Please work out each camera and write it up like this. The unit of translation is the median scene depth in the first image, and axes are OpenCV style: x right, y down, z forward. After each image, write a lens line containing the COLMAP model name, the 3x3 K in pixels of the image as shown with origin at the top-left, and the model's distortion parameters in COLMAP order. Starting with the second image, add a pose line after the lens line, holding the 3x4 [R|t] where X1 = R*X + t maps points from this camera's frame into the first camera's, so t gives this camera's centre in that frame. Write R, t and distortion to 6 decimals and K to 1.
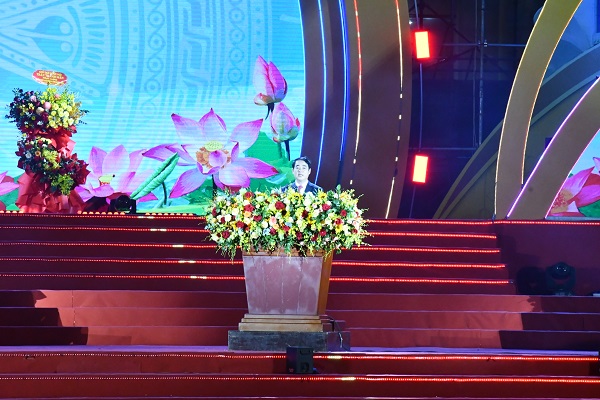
lens RADIAL K [[2864.8, 0, 297.3], [0, 2864.8, 219.2], [0, 0, 1]] dist [0.739409, 0.000000]
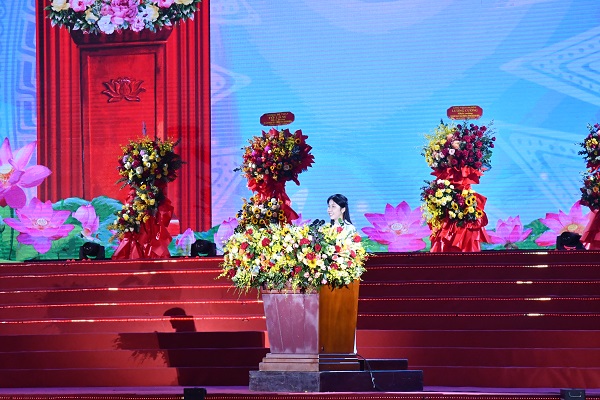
lens RADIAL K [[2864.8, 0, 300.3], [0, 2864.8, 199.5], [0, 0, 1]] dist [0.739409, 0.000000]
pose [[0.789881, -0.043182, -0.611738, 0.593325], [0.036245, 0.999061, -0.023724, 0.004277], [0.612188, -0.003433, 0.790705, 0.234870]]
